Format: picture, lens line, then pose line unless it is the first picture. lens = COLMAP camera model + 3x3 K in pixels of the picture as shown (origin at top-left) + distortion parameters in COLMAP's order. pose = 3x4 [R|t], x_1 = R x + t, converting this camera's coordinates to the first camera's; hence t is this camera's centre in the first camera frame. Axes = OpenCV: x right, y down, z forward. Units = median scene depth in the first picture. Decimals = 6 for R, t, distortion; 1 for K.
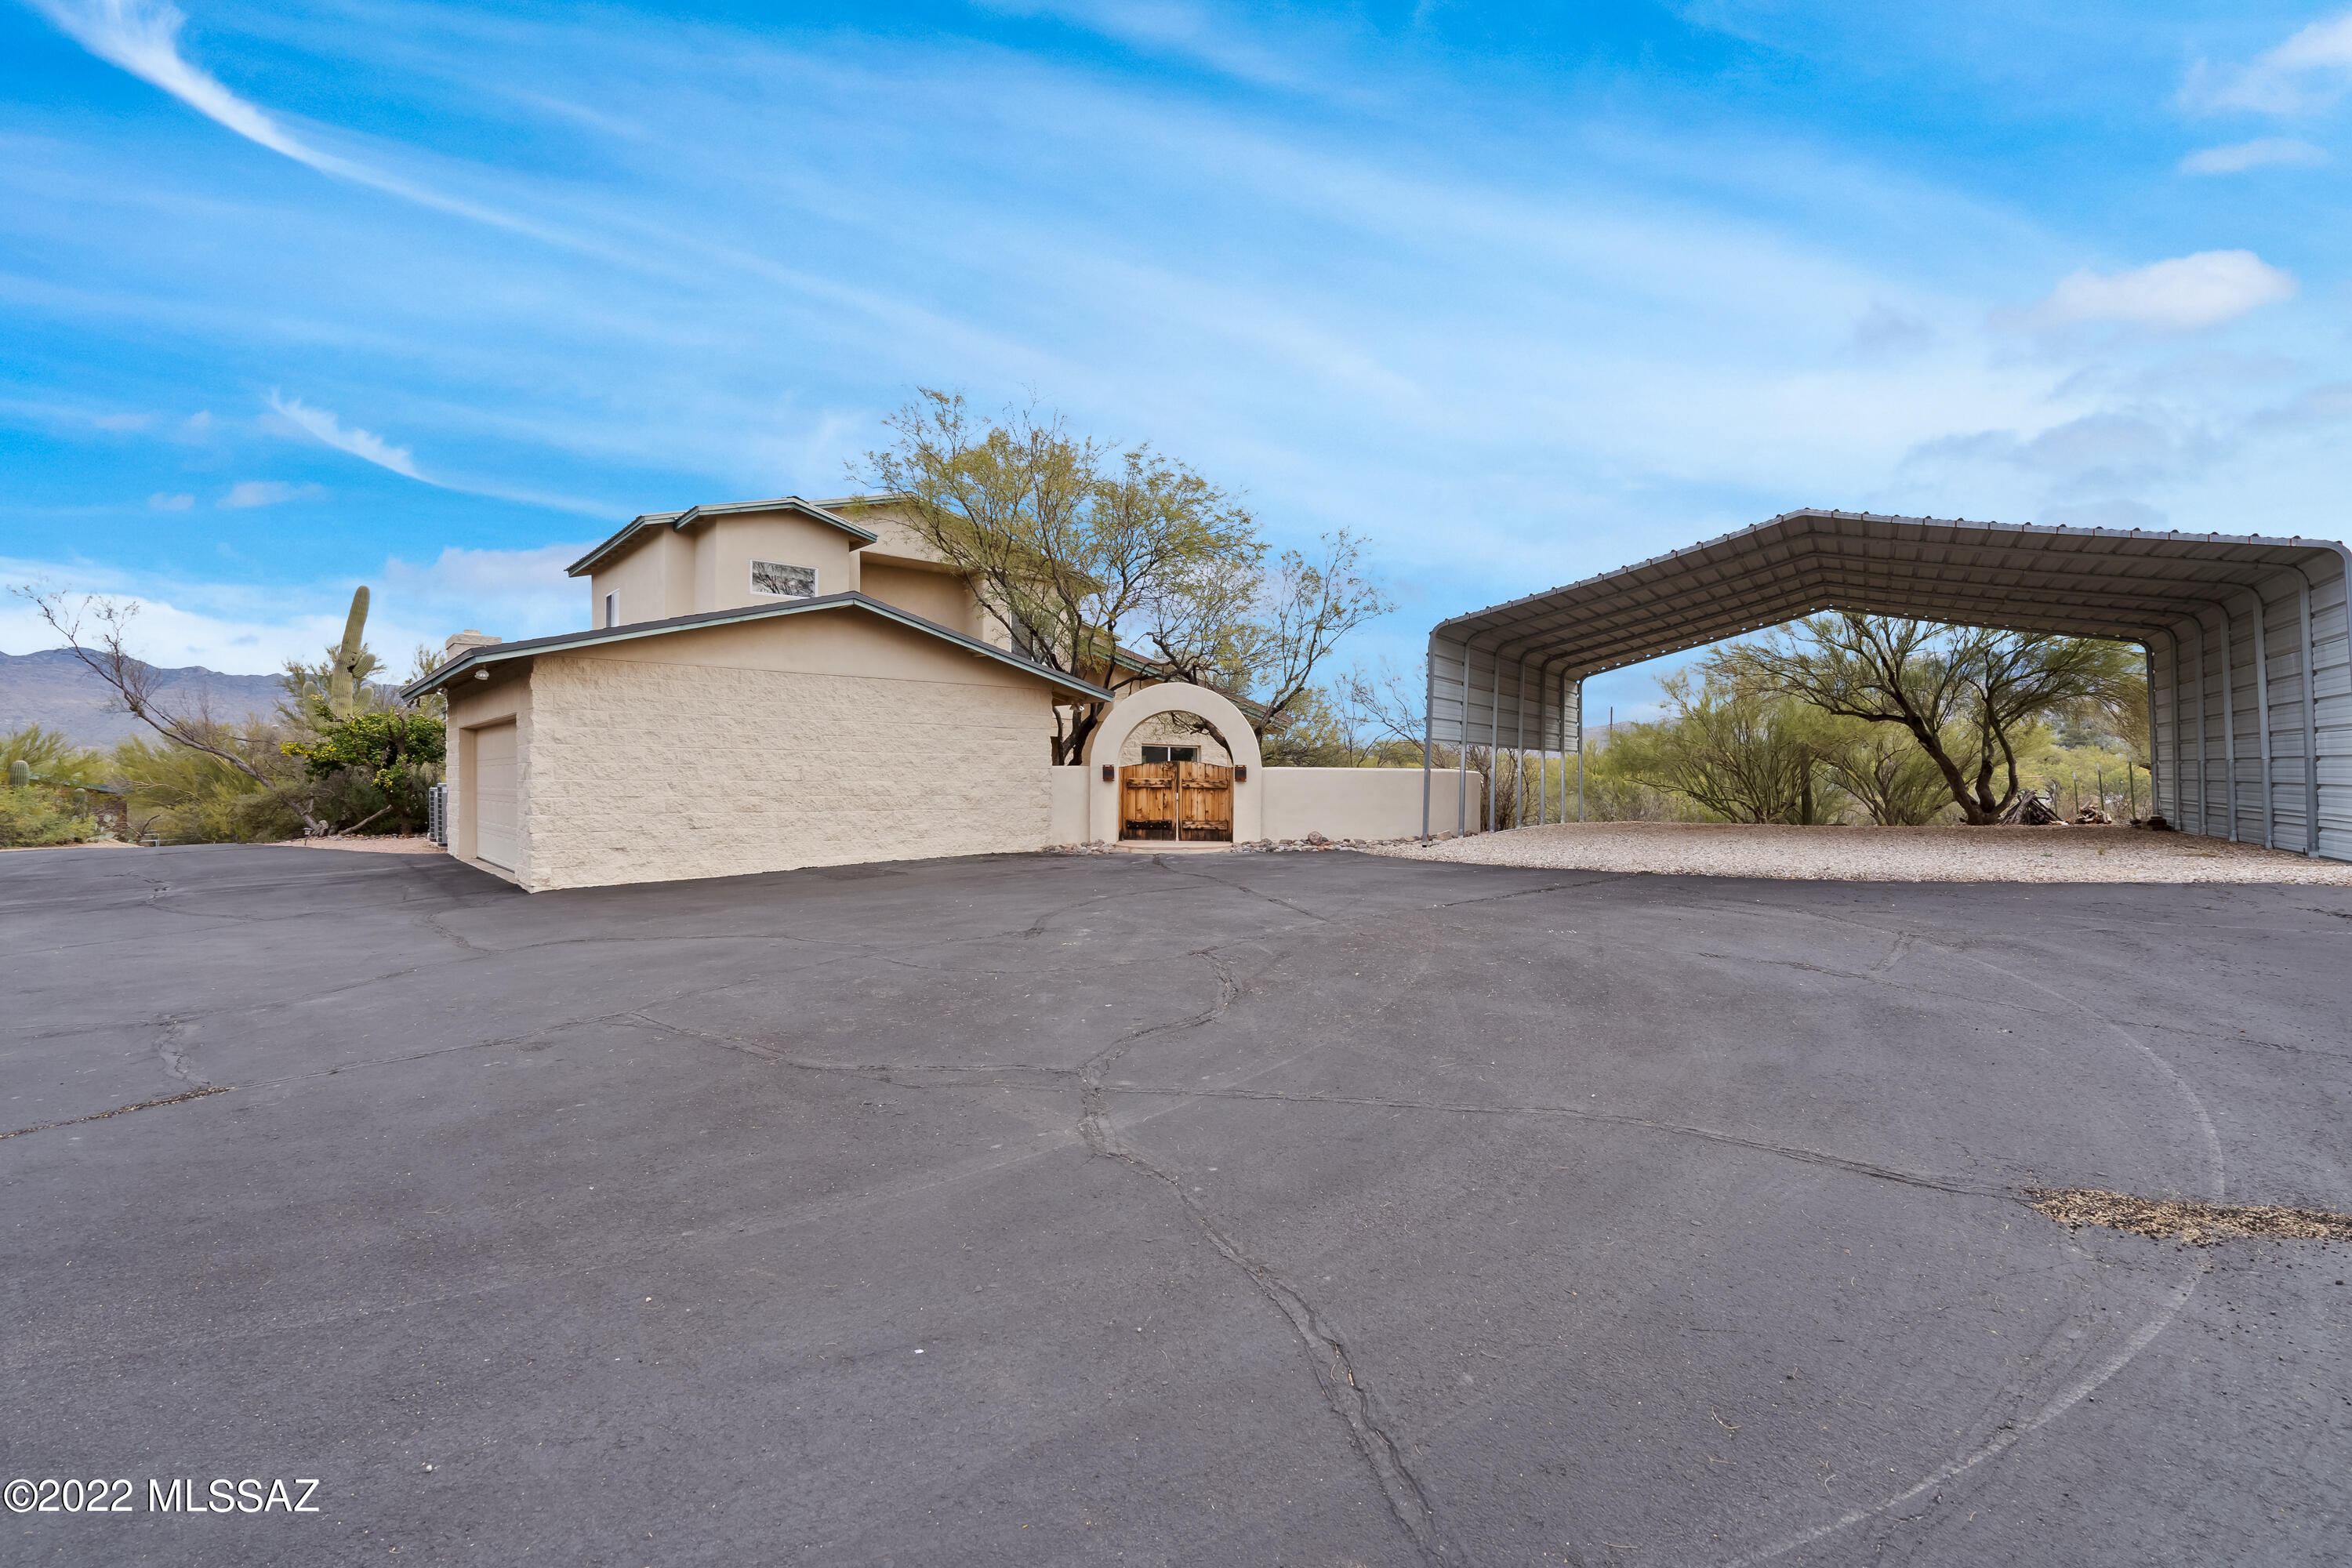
lens RADIAL K [[1125.9, 0, 1168.2], [0, 1125.9, 780.3], [0, 0, 1]] dist [0.000446, 0.000160]
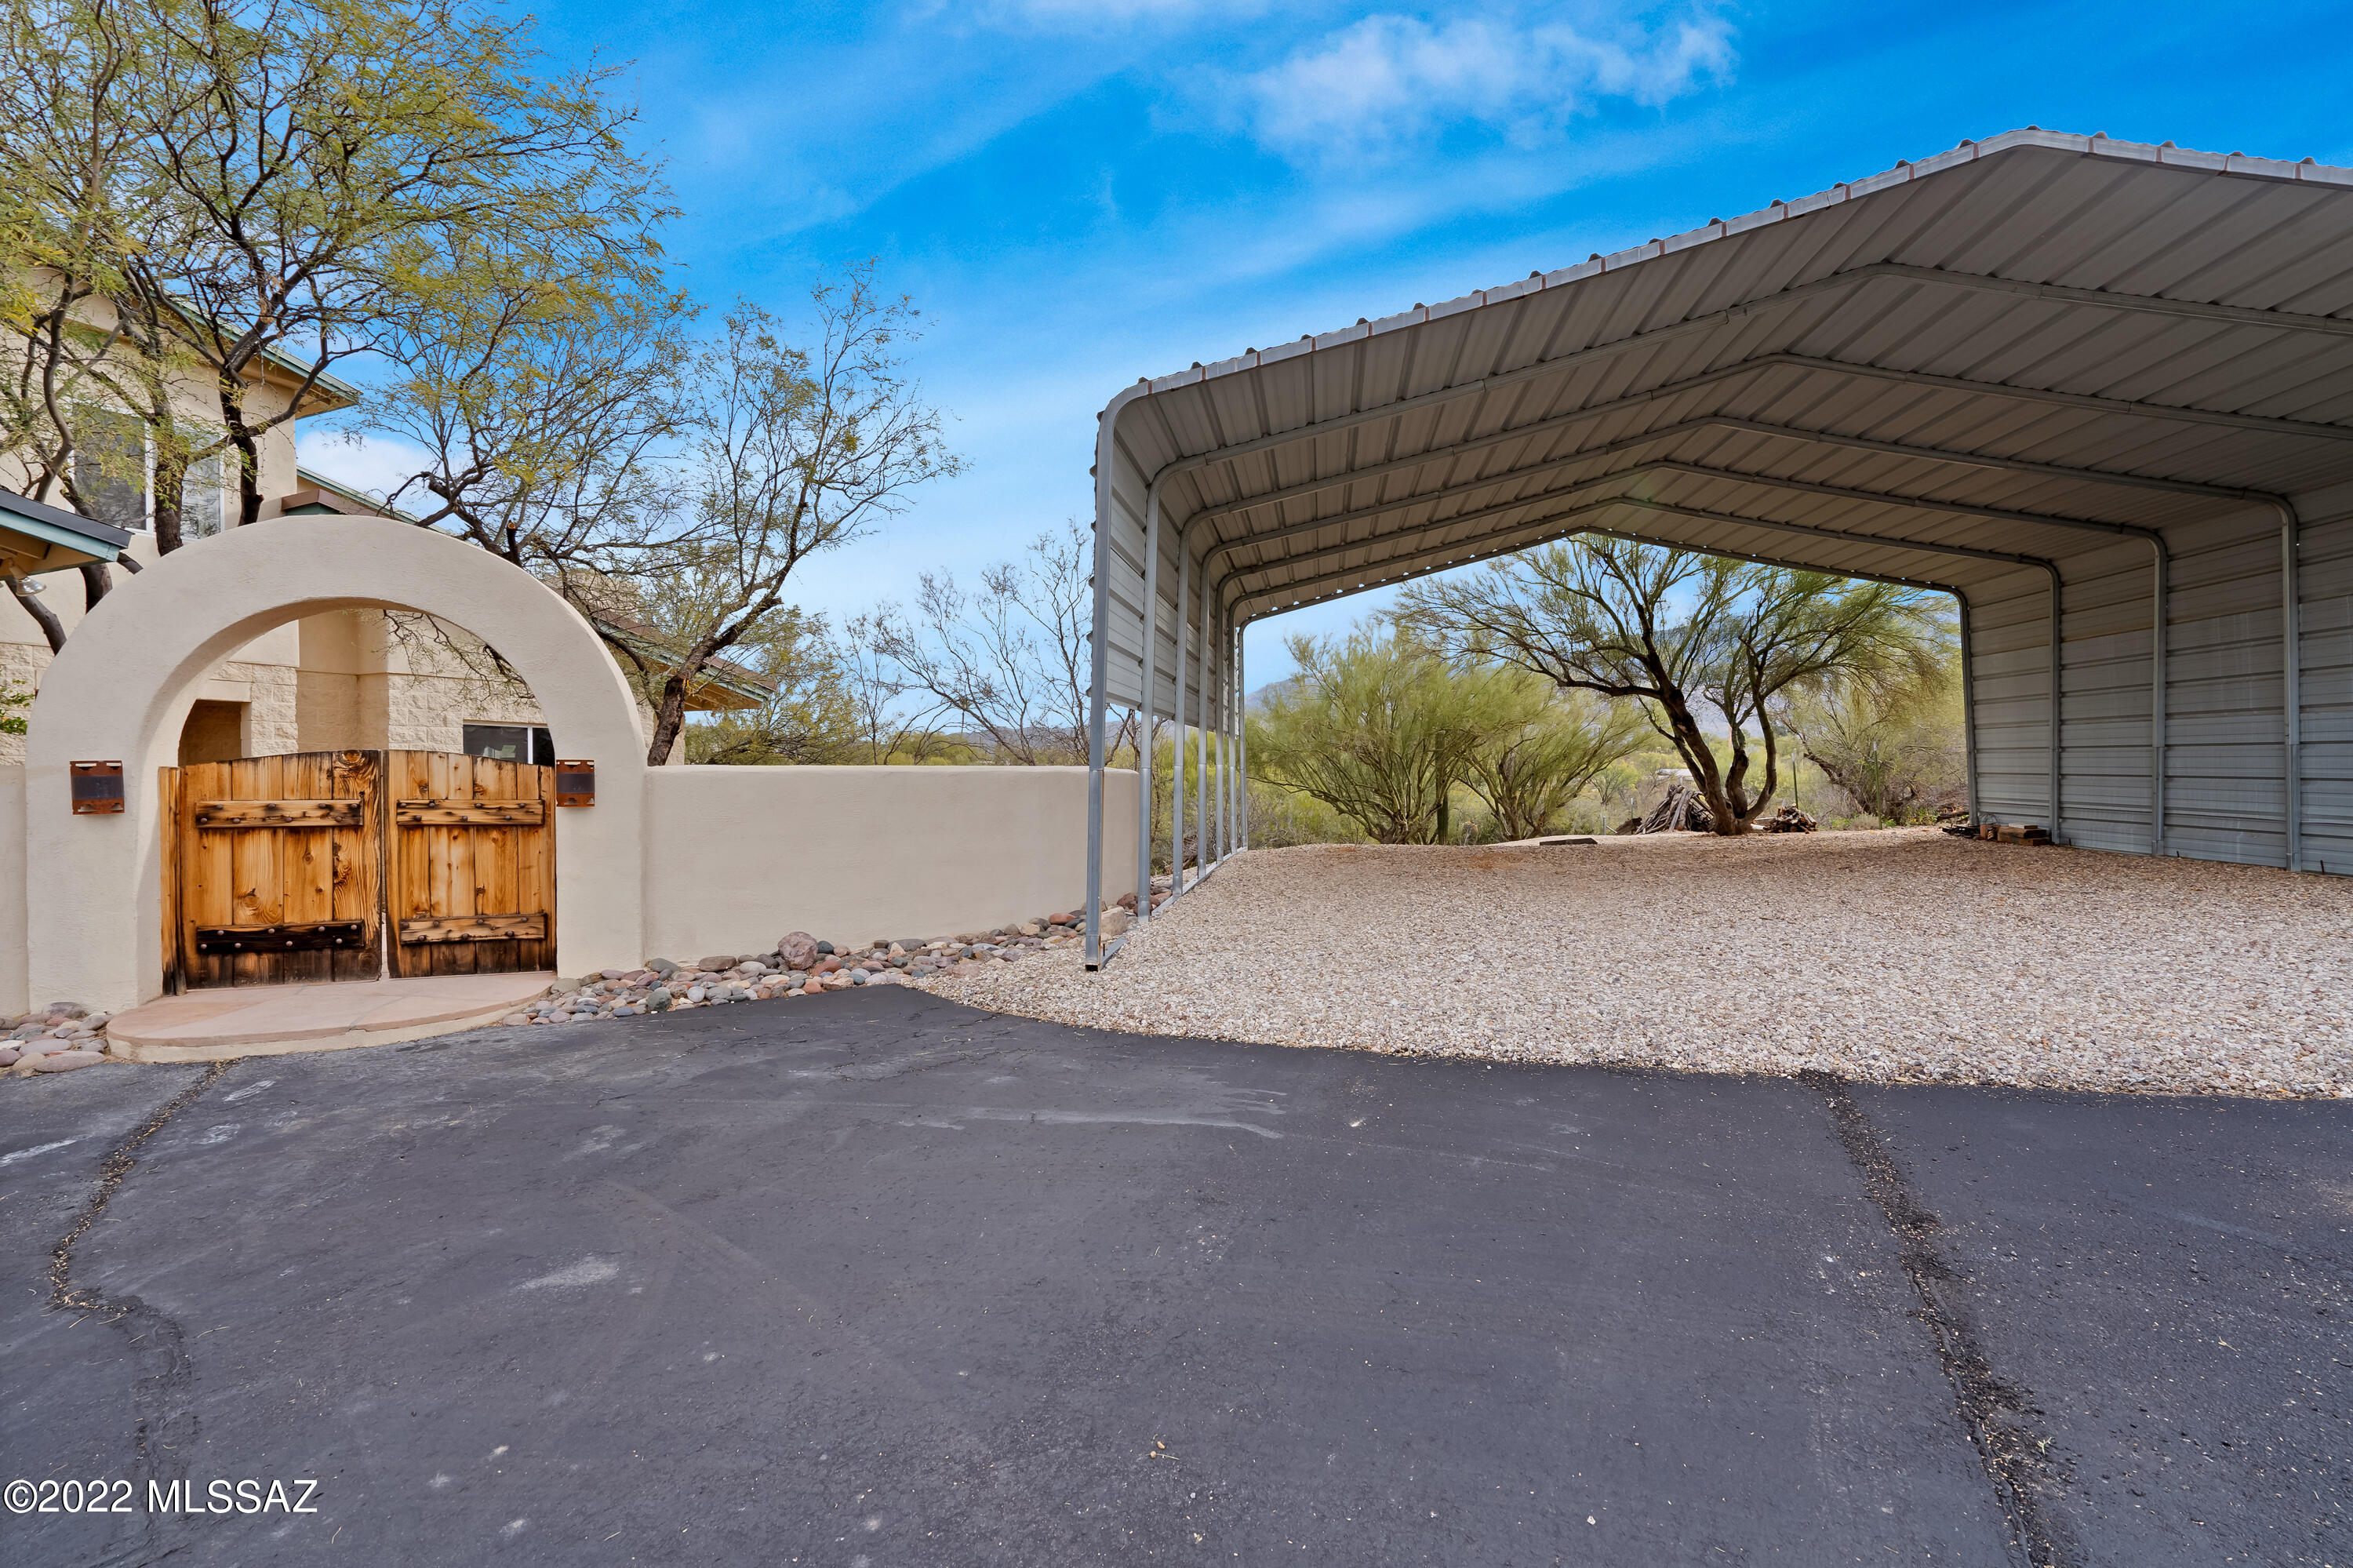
lens RADIAL K [[1126.4, 0, 1168.7], [0, 1126.4, 780.3], [0, 0, 1]] dist [0.000446, 0.000160]
pose [[0.911559, -0.011289, 0.411014, 0.079428], [0.009393, 0.999934, 0.006631, -0.006765], [-0.411061, -0.002184, 0.911605, 0.535098]]
